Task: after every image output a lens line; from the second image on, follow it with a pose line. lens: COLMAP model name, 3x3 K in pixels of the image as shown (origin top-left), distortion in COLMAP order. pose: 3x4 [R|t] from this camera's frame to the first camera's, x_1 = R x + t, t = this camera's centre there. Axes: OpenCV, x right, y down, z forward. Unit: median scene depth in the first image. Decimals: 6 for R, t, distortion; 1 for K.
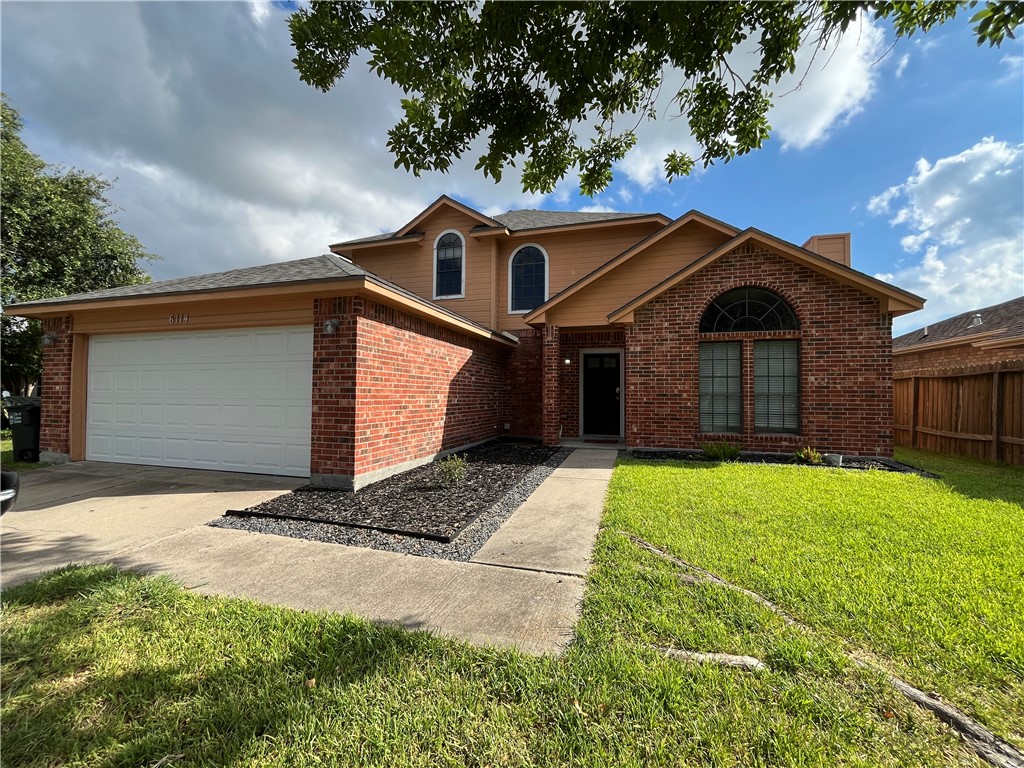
lens RADIAL K [[416.7, 0, 508.3], [0, 416.7, 386.7], [0, 0, 1]] dist [-0.000225, -0.000236]
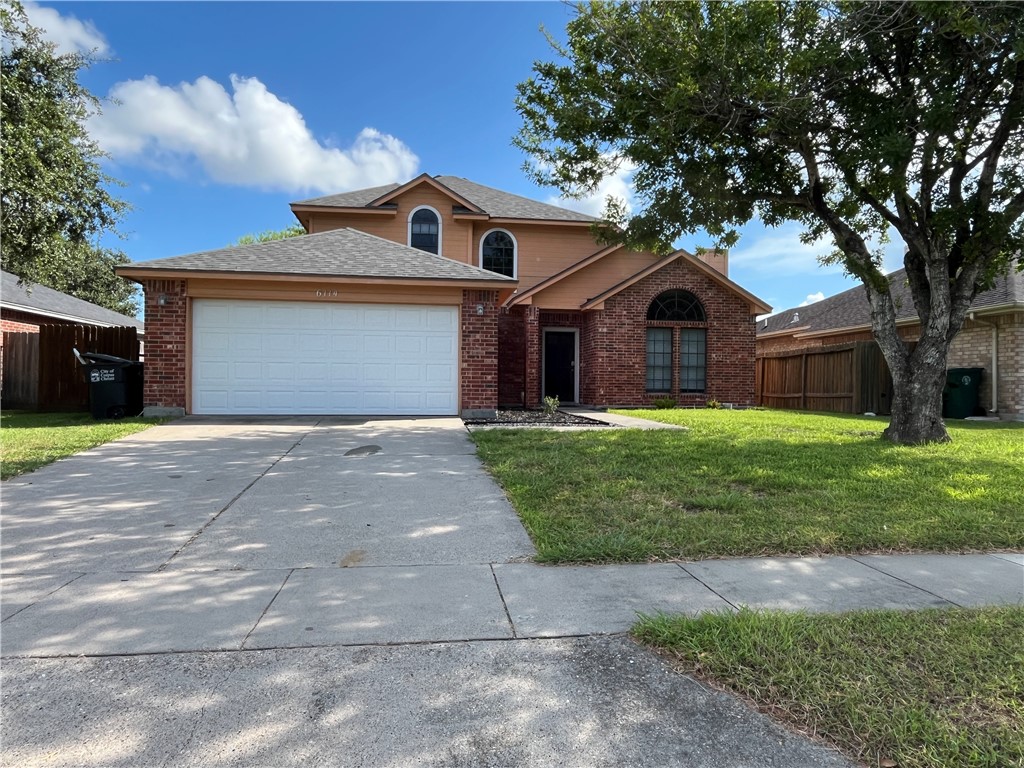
lens RADIAL K [[626.3, 0, 514.2], [0, 626.3, 386.8], [0, 0, 1]] dist [0.023181, 0.000525]
pose [[0.910721, 0.002499, 0.413014, -0.787606], [-0.010739, 0.999787, 0.017631, 0.056827], [-0.412882, -0.020493, 0.910554, -0.696491]]
